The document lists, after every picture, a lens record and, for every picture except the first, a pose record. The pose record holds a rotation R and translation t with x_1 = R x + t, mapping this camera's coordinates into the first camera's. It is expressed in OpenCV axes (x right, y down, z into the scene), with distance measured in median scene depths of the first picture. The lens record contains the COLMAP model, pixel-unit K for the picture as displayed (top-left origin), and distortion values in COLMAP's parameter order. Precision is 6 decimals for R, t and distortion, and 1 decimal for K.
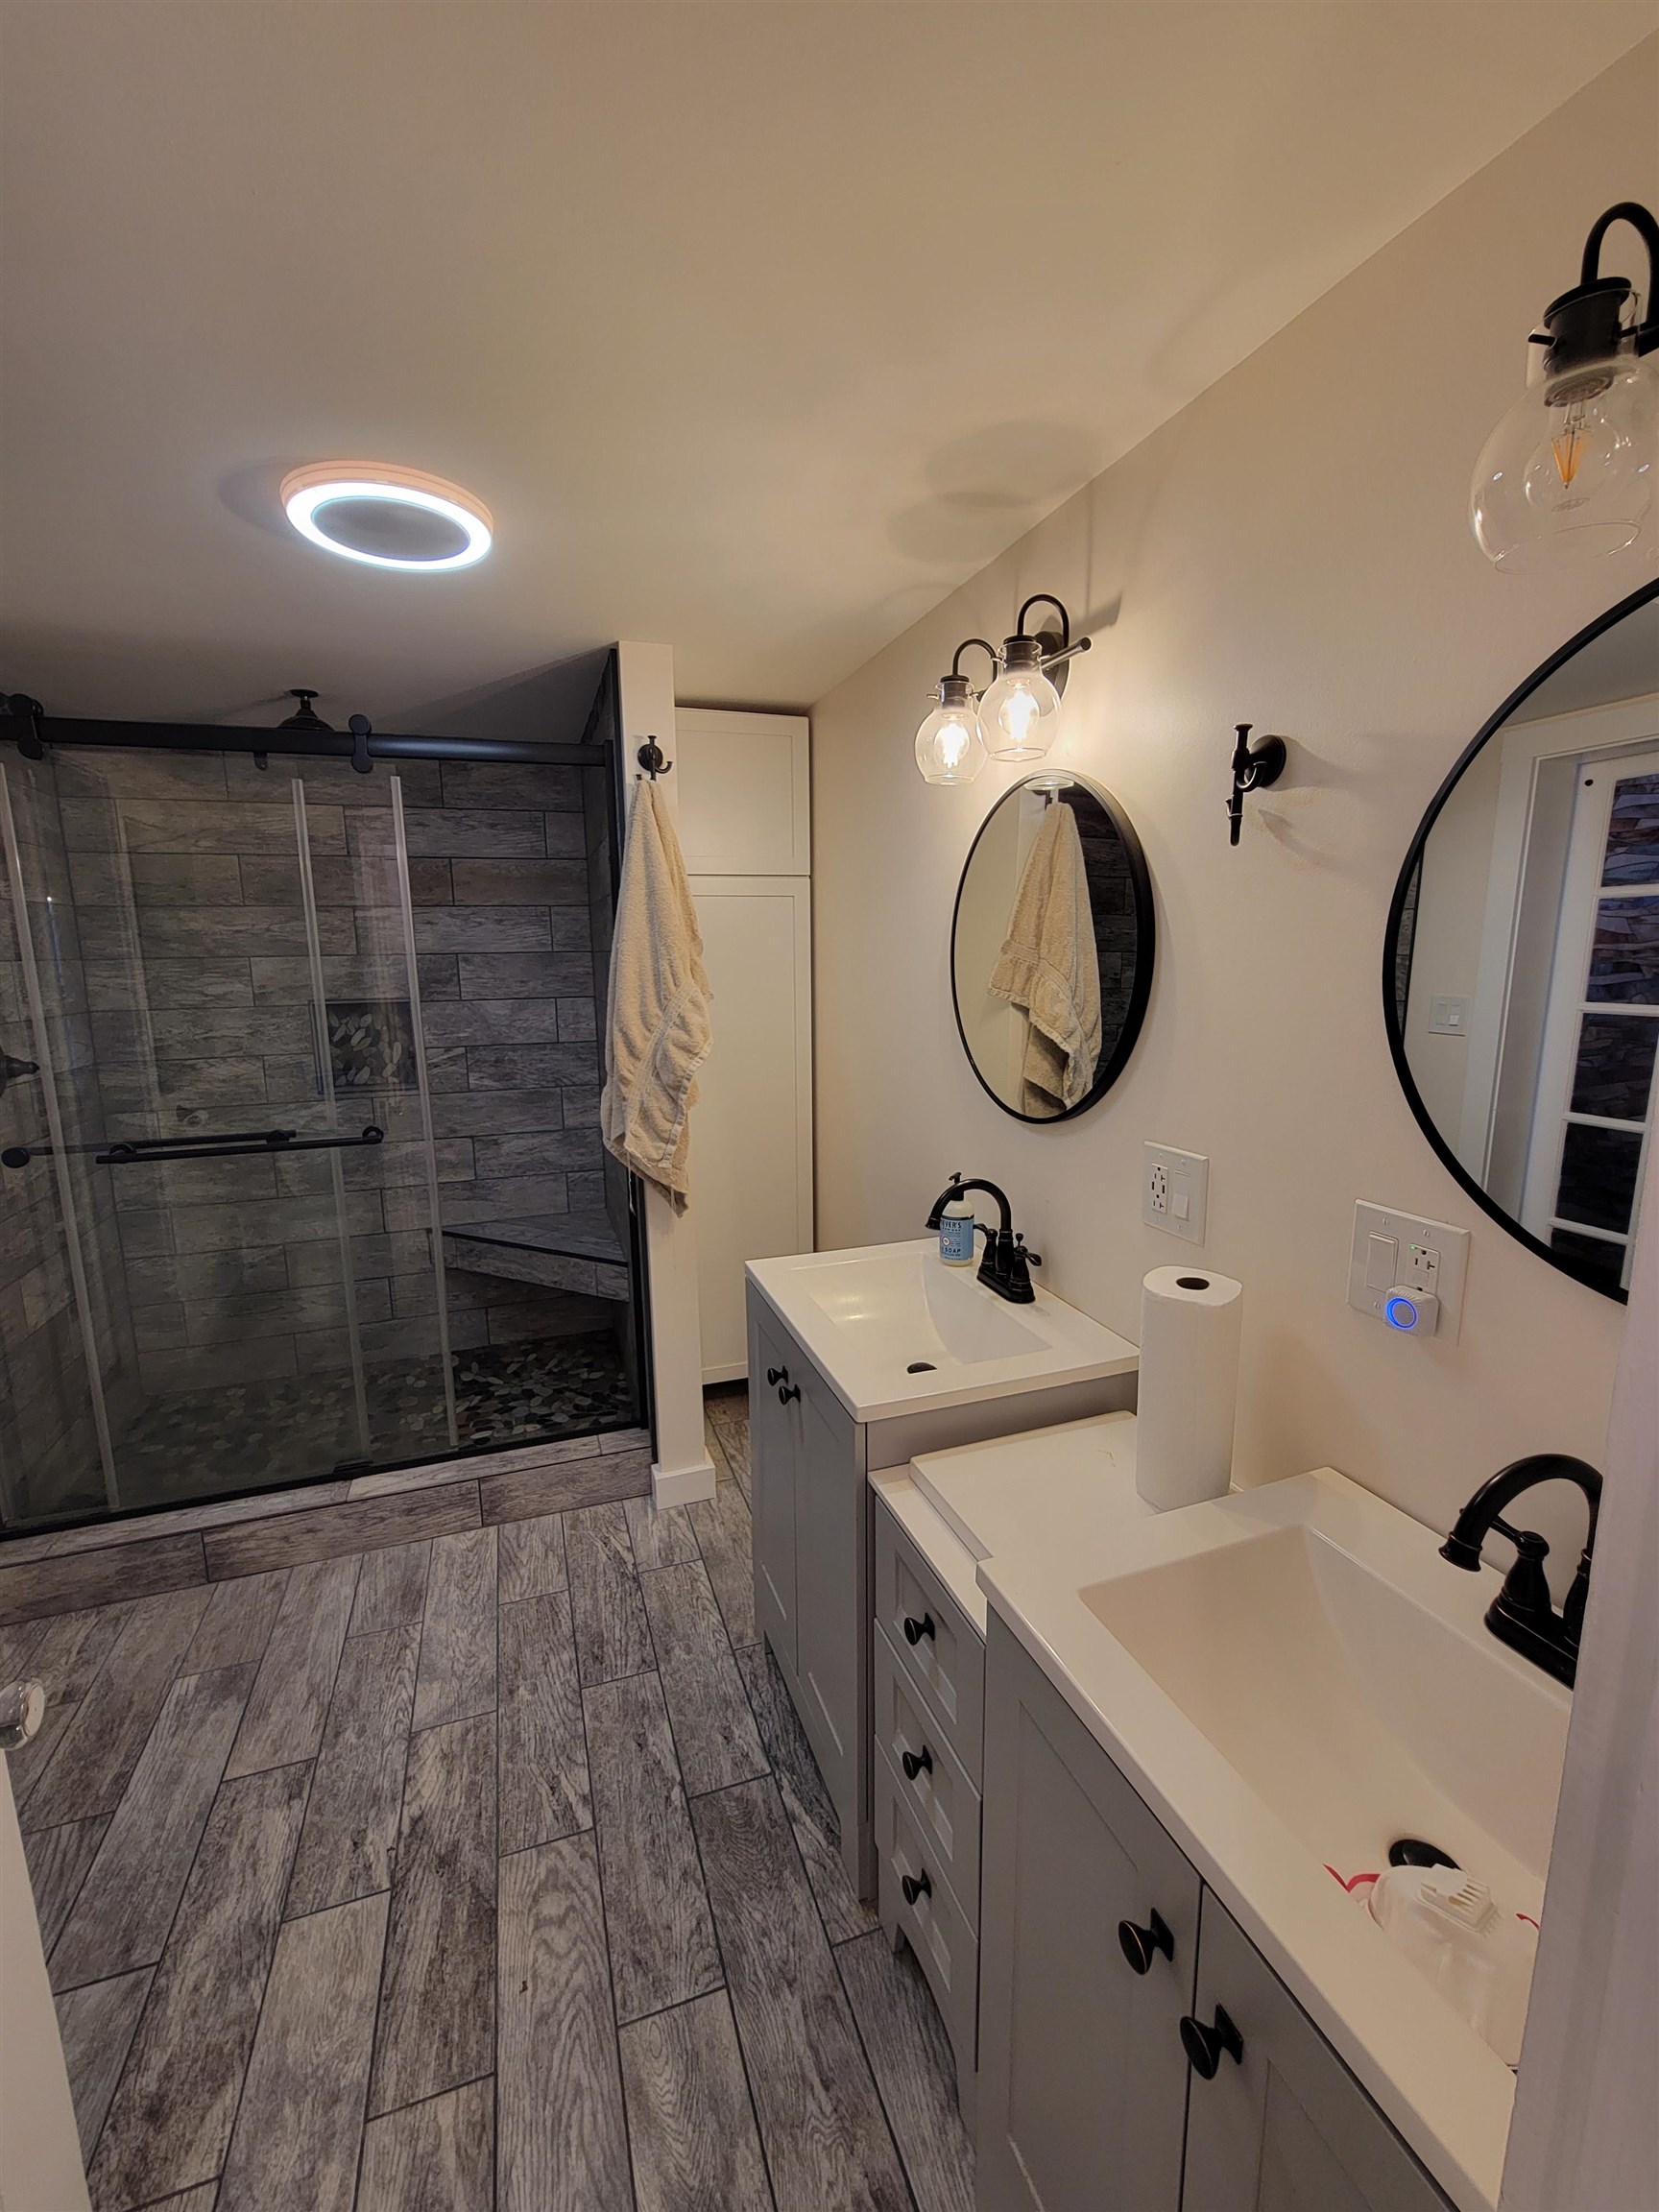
lens RADIAL K [[904.3, 0, 816.0], [0, 904.3, 1100.4], [0, 0, 1]] dist [-0.007468, 0.002006]
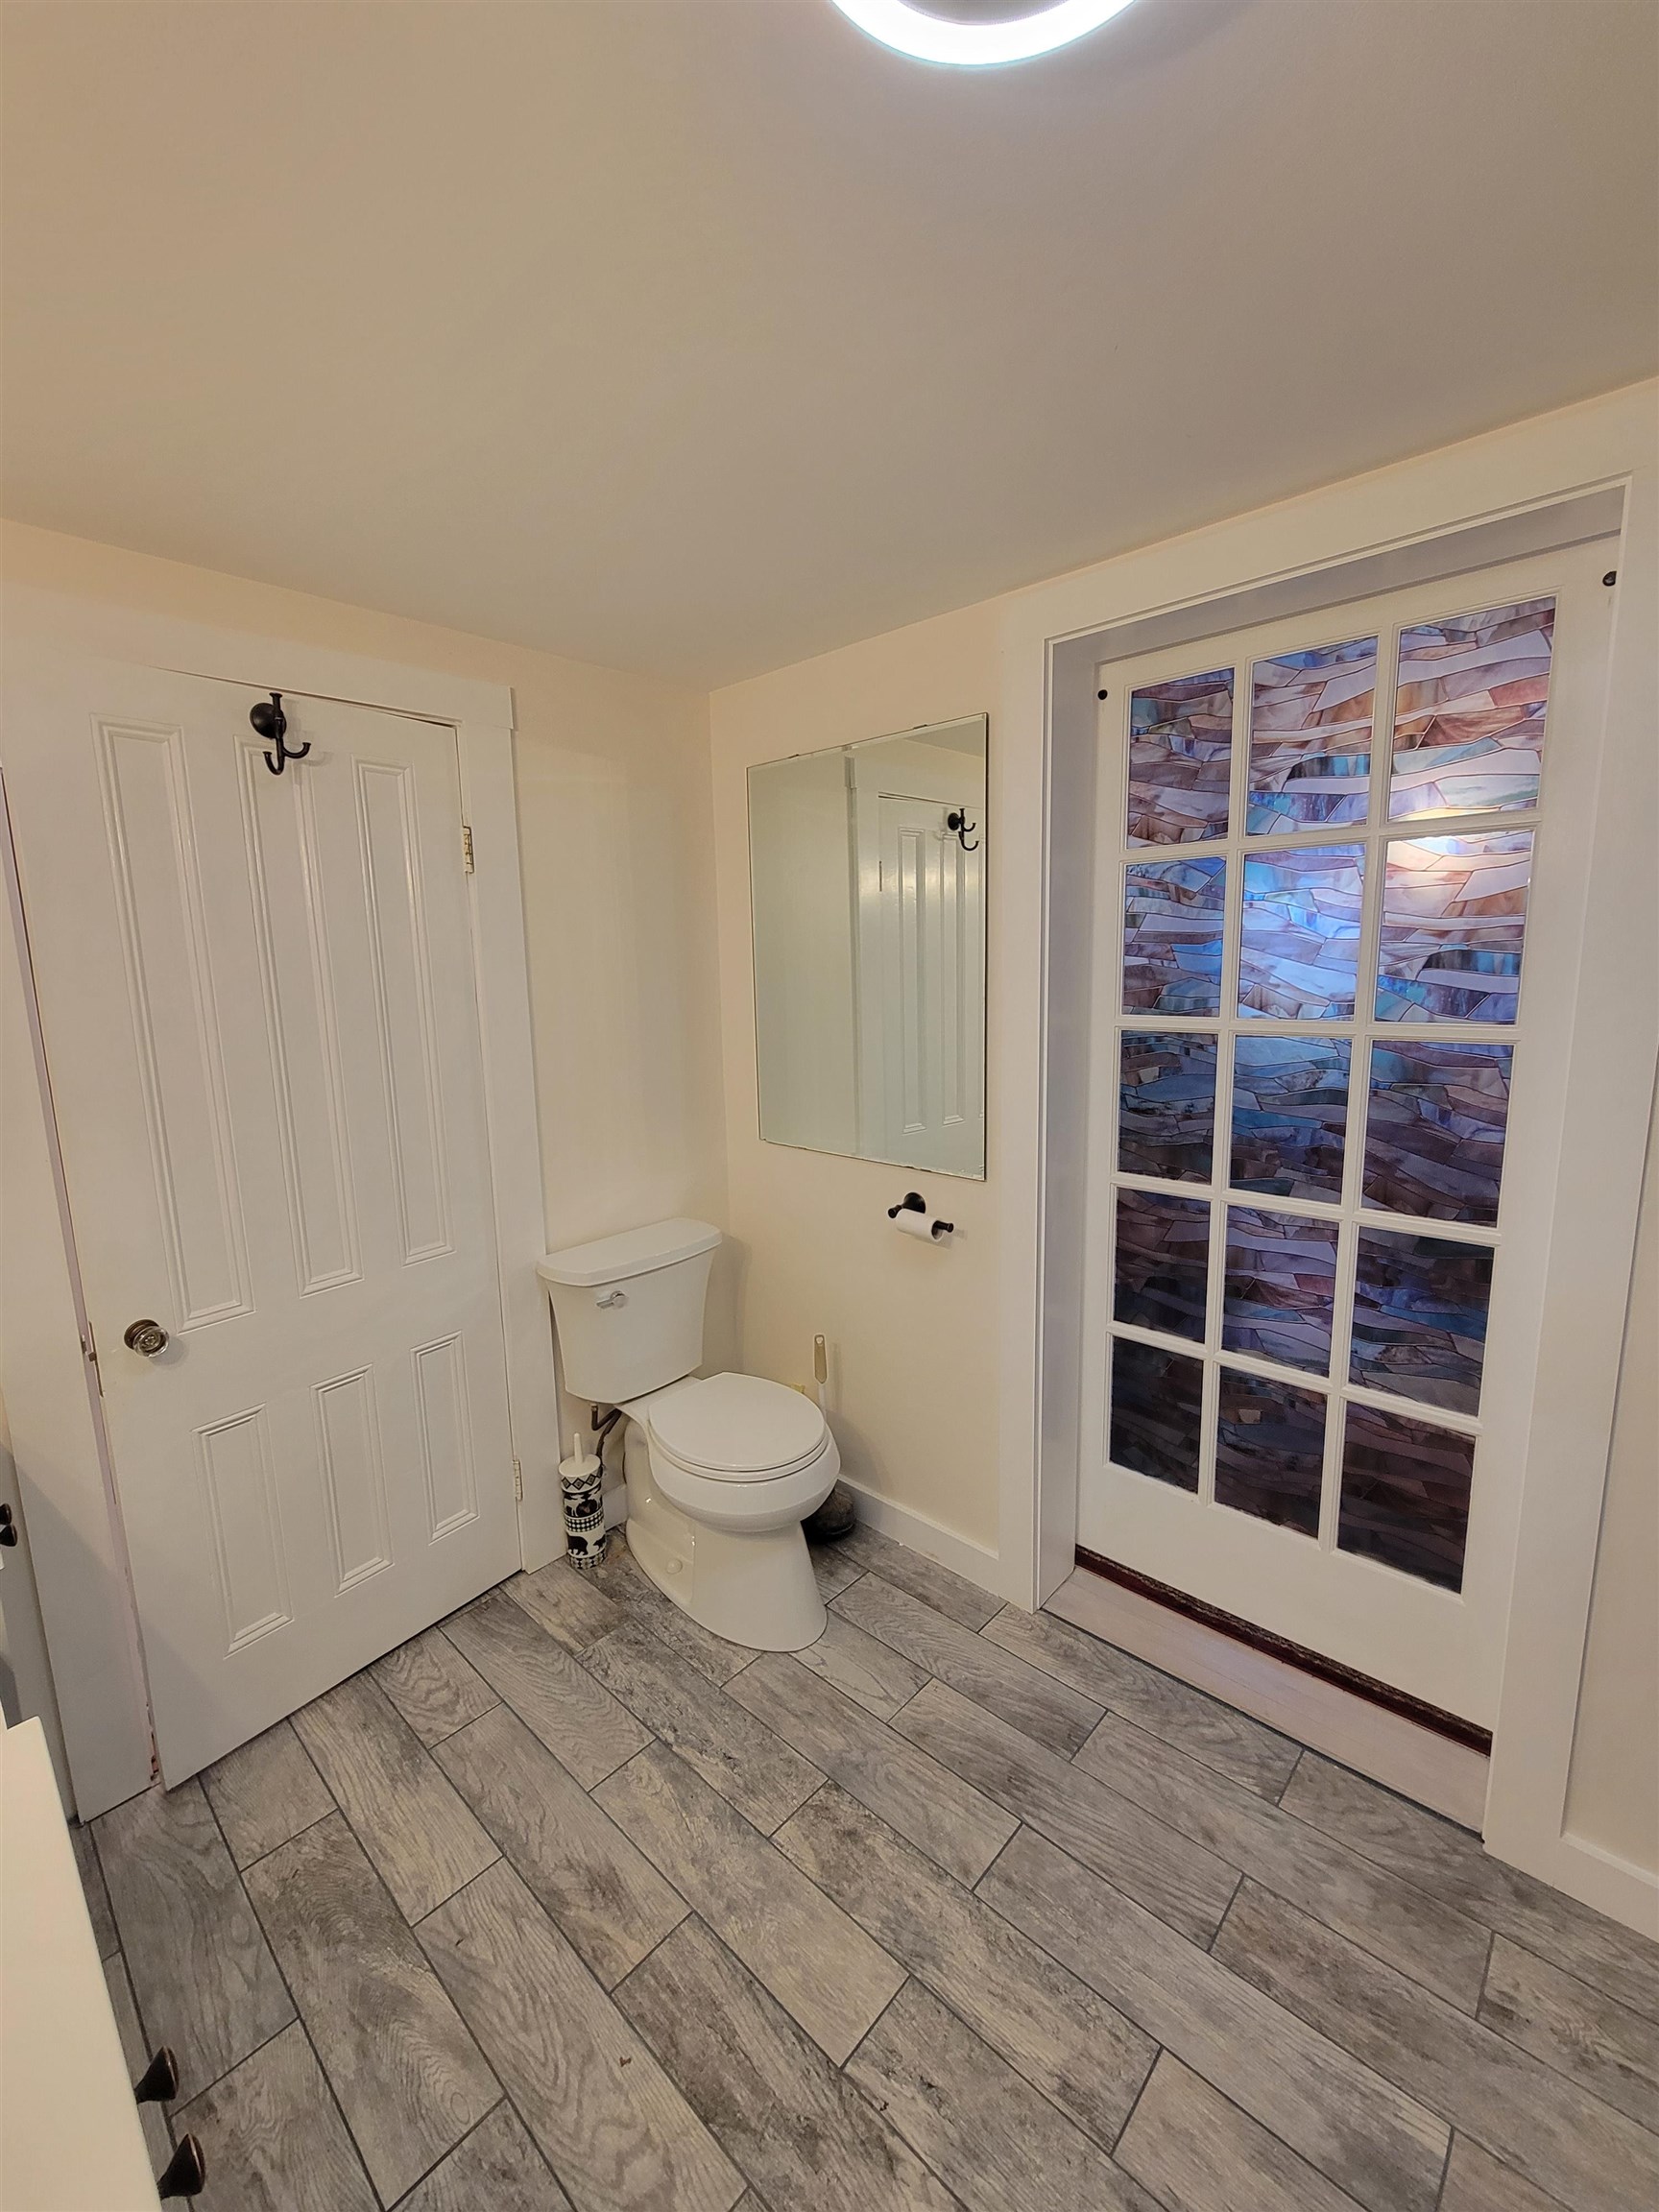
lens RADIAL K [[904.3, 0, 816.0], [0, 904.3, 1100.4], [0, 0, 1]] dist [-0.007468, 0.002006]
pose [[-0.885073, 0.108299, -0.452678, -0.161860], [-0.038580, 0.952138, 0.303223, -0.230409], [0.463851, 0.285839, -0.838533, 1.372700]]
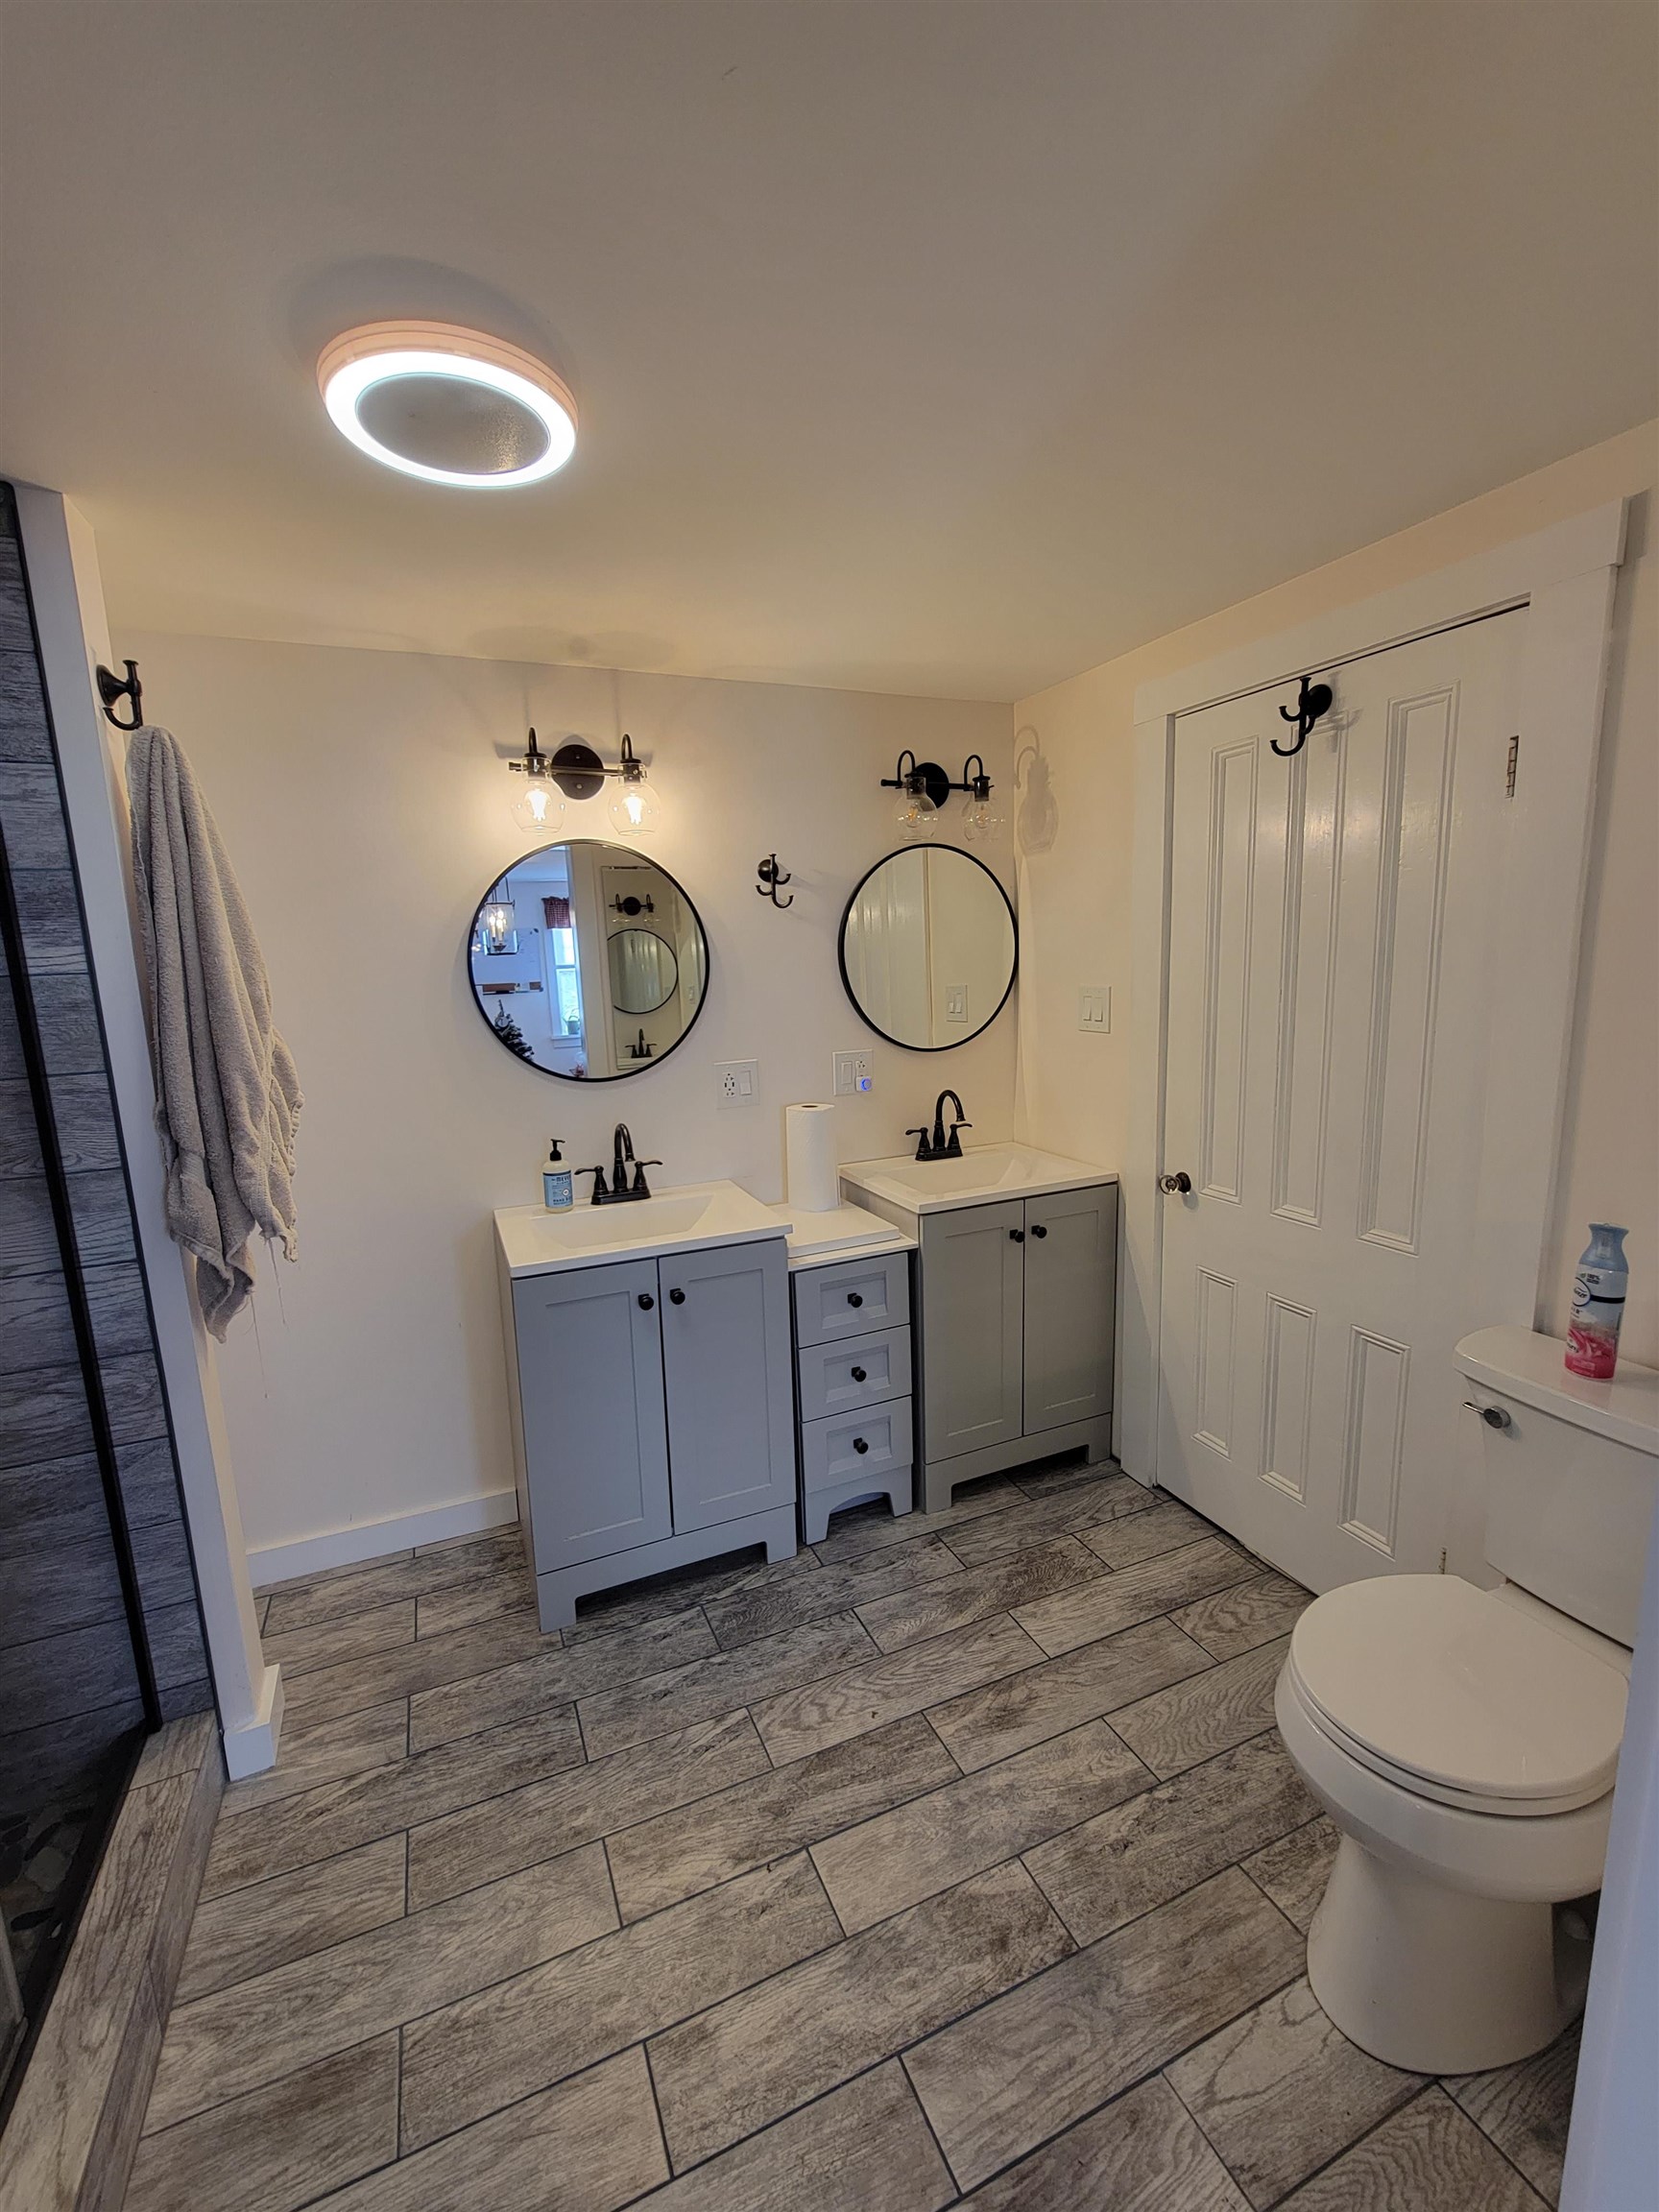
lens RADIAL K [[904.3, 0, 816.0], [0, 904.3, 1100.4], [0, 0, 1]] dist [-0.007468, 0.002006]
pose [[-0.075448, -0.143179, 0.986817, -1.315580], [0.200610, 0.967223, 0.155674, -0.113058], [-0.976762, 0.209711, -0.044252, 0.816845]]
